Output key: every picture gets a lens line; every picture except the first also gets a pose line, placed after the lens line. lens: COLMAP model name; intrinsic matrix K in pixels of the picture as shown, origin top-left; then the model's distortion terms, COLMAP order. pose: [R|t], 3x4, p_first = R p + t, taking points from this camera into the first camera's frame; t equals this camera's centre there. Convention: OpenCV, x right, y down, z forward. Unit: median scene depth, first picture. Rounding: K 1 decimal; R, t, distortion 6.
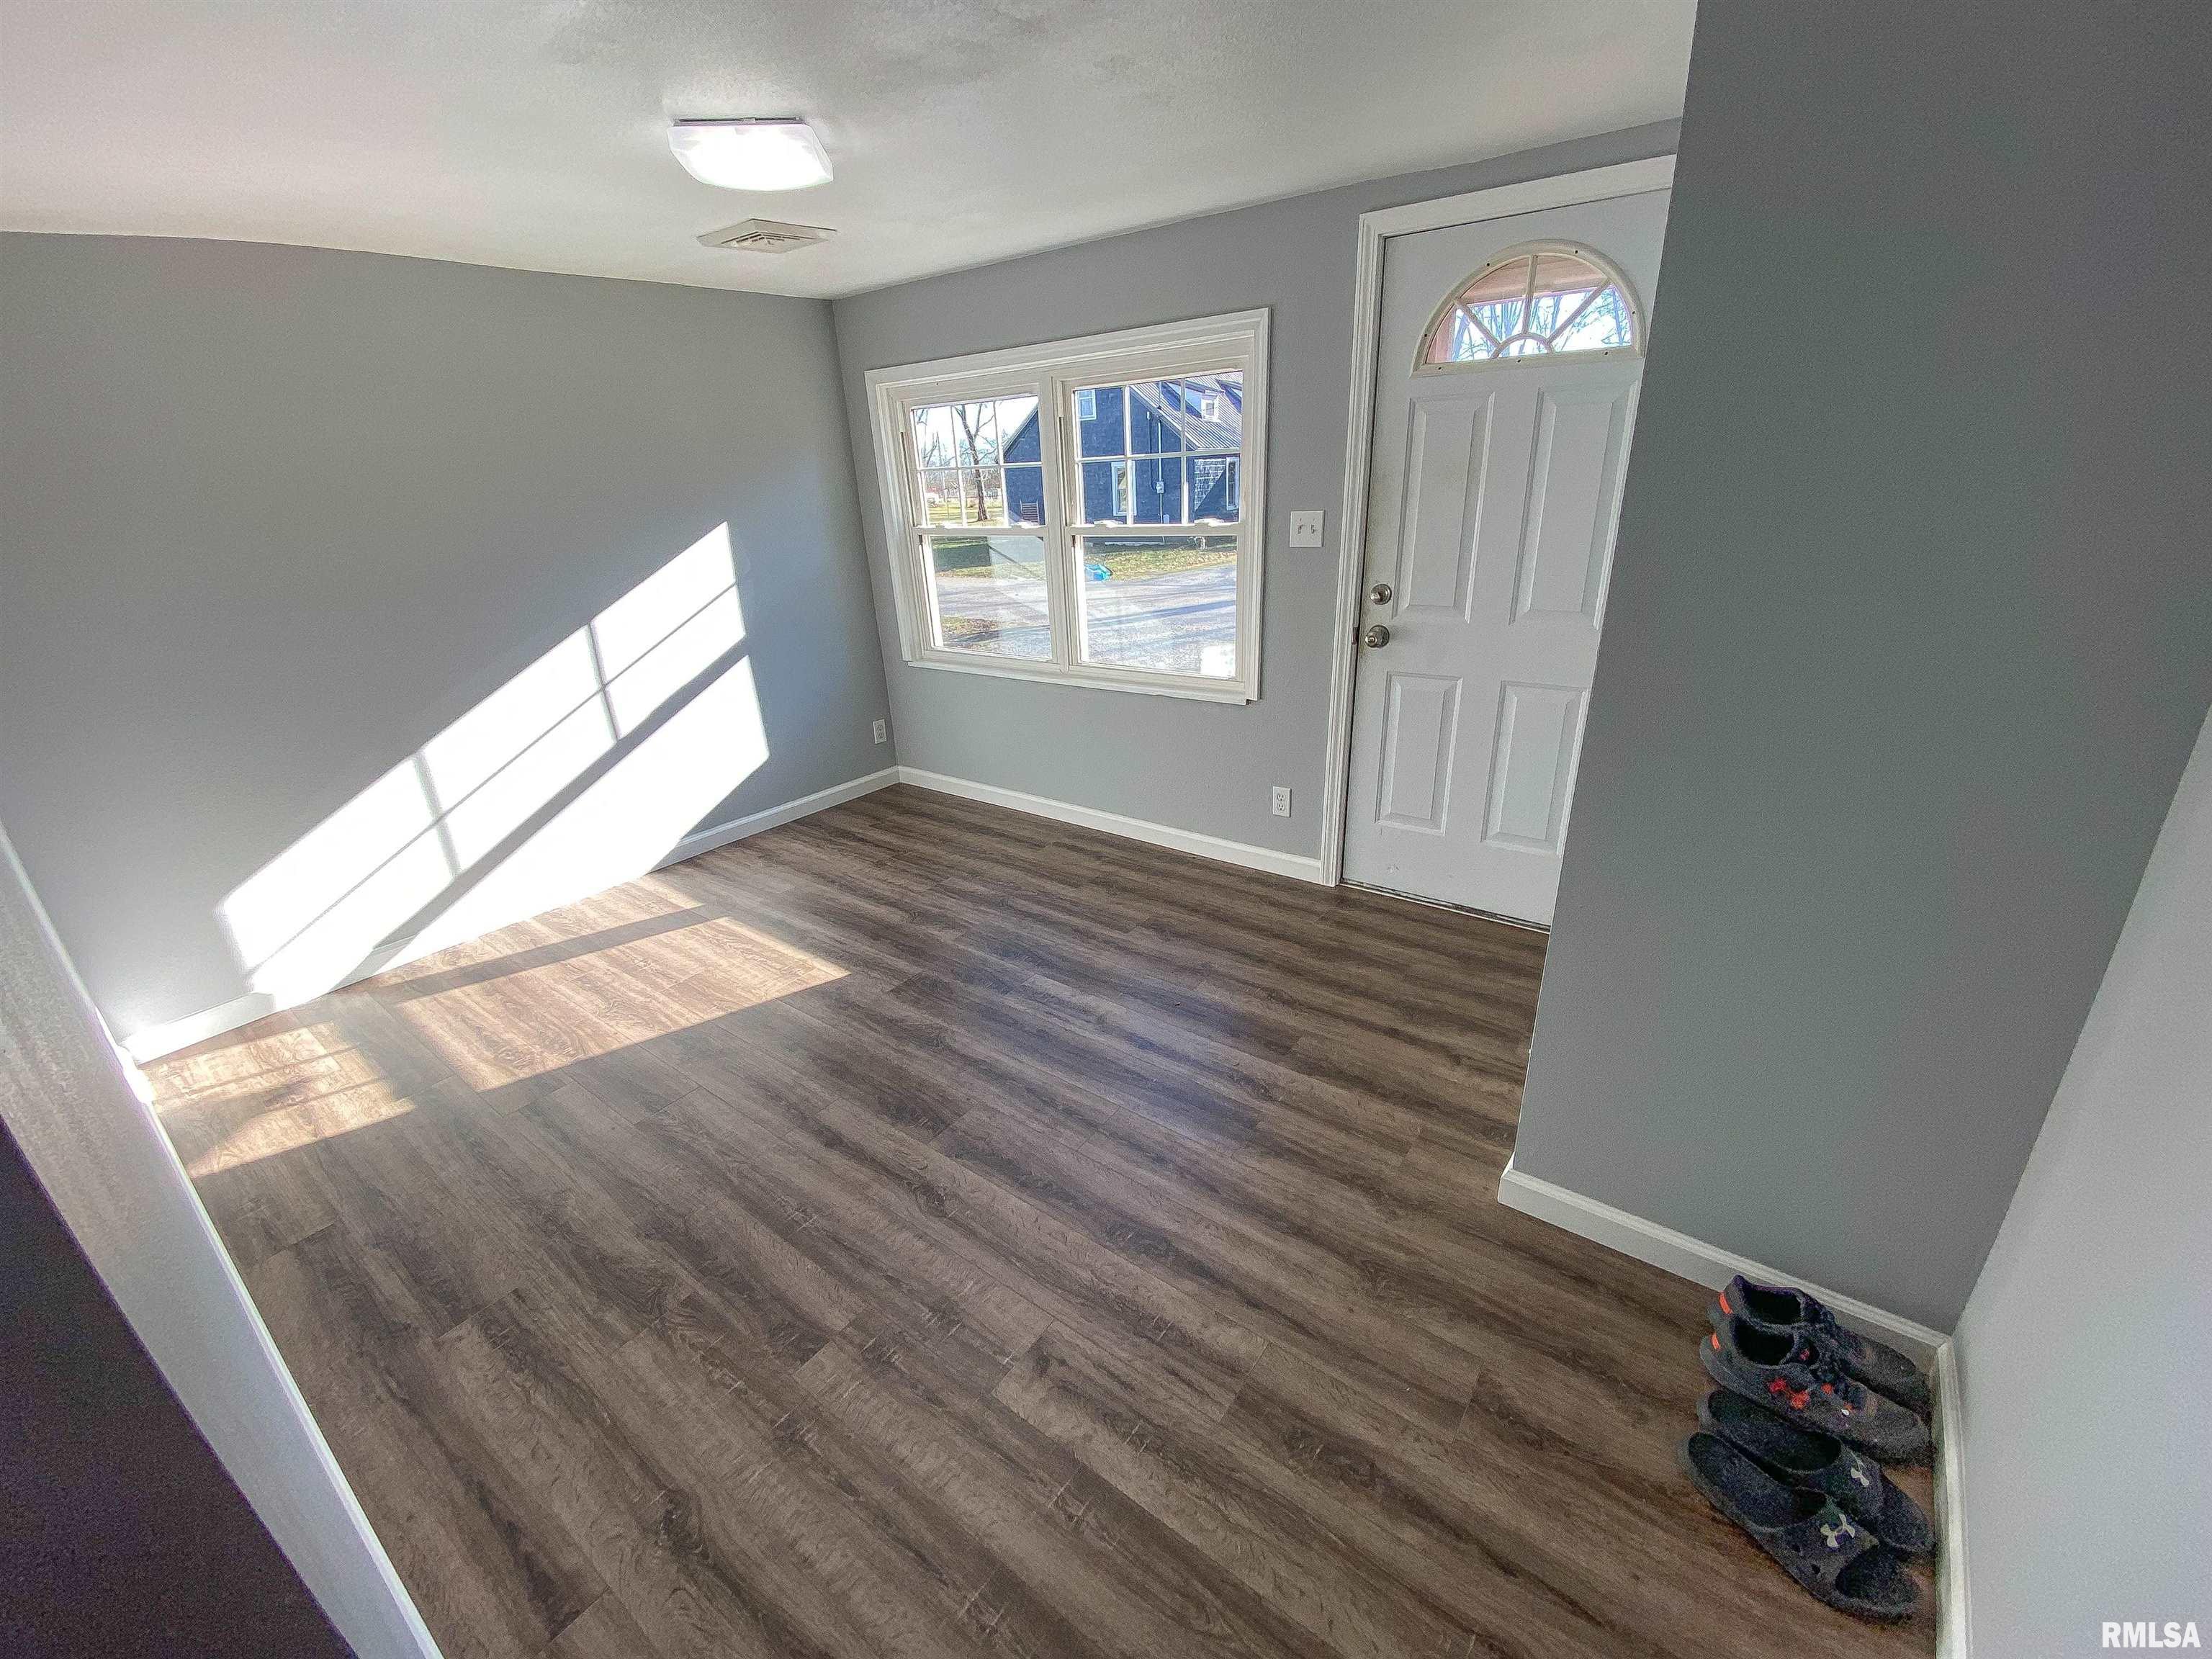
lens RADIAL K [[884.0, 0, 1105.9], [0, 884.0, 838.5], [0, 0, 1]] dist [0.003379, -0.016515]
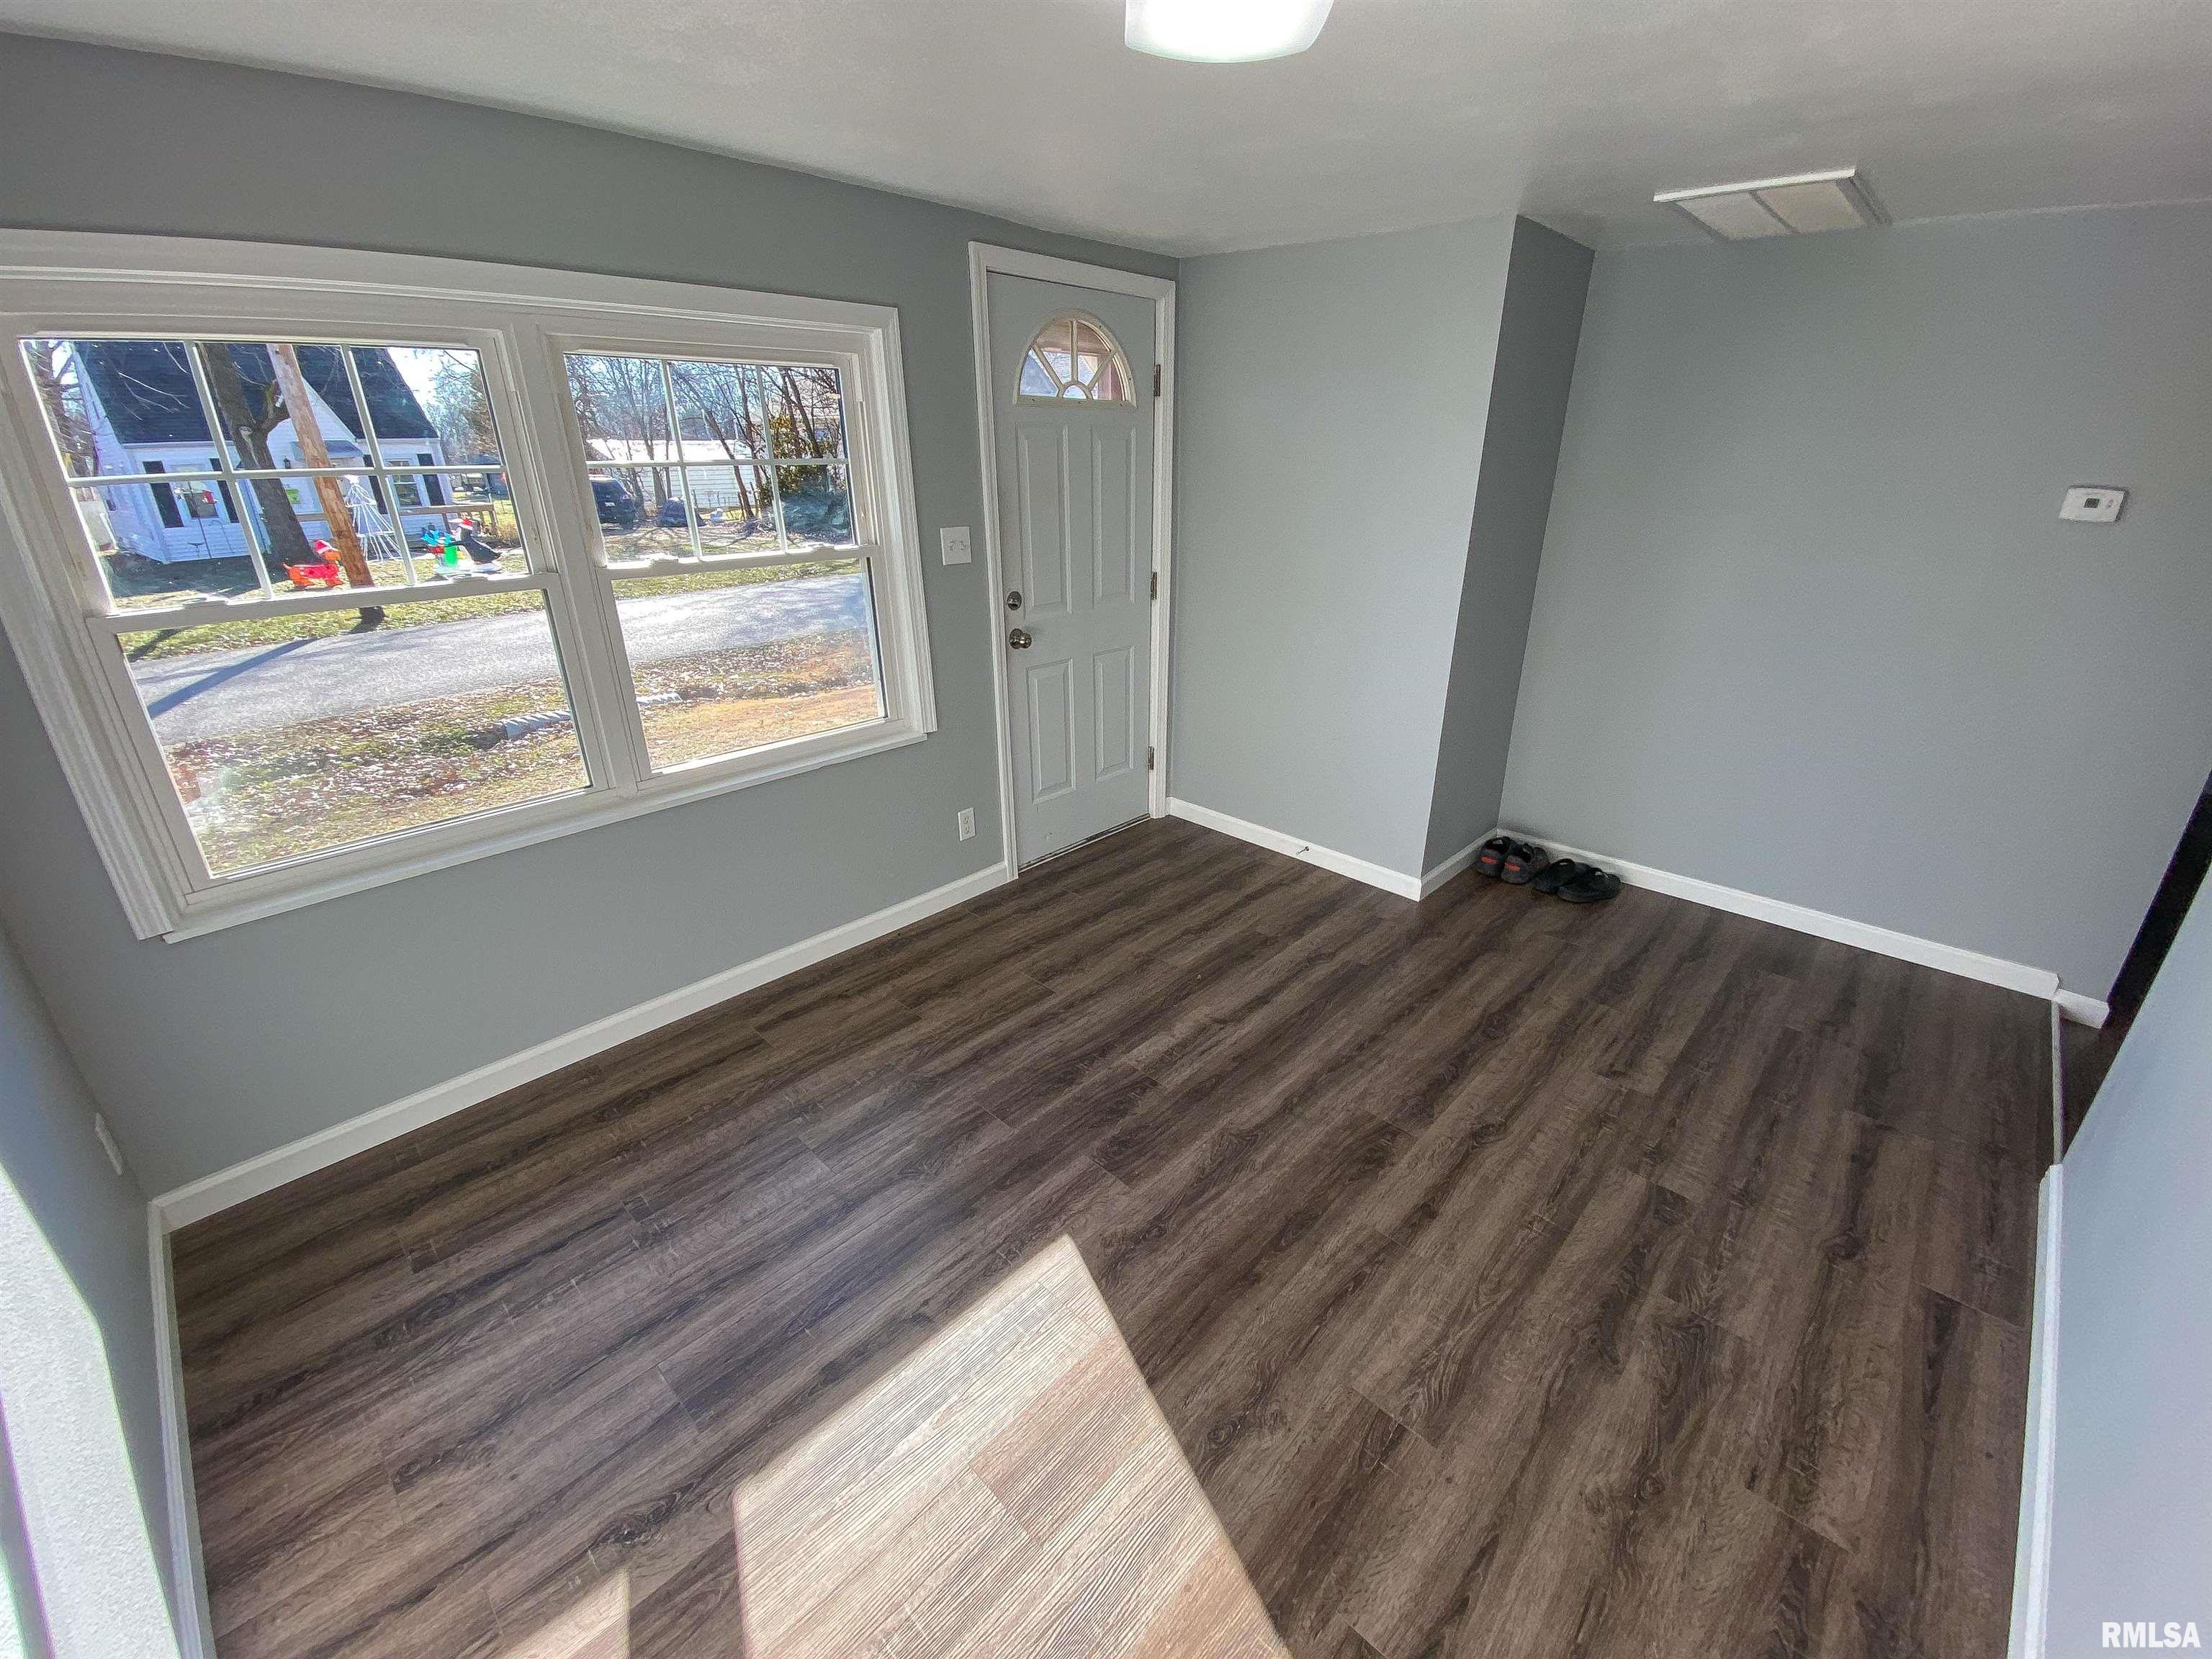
lens RADIAL K [[888.9, 0, 1103.9], [0, 888.9, 833.0], [0, 0, 1]] dist [0.023042, -0.022549]
pose [[0.131832, -0.355758, 0.925233, -1.024569], [0.381046, 0.879852, 0.284015, -0.376333], [-0.915109, 0.315114, 0.251553, 0.909837]]
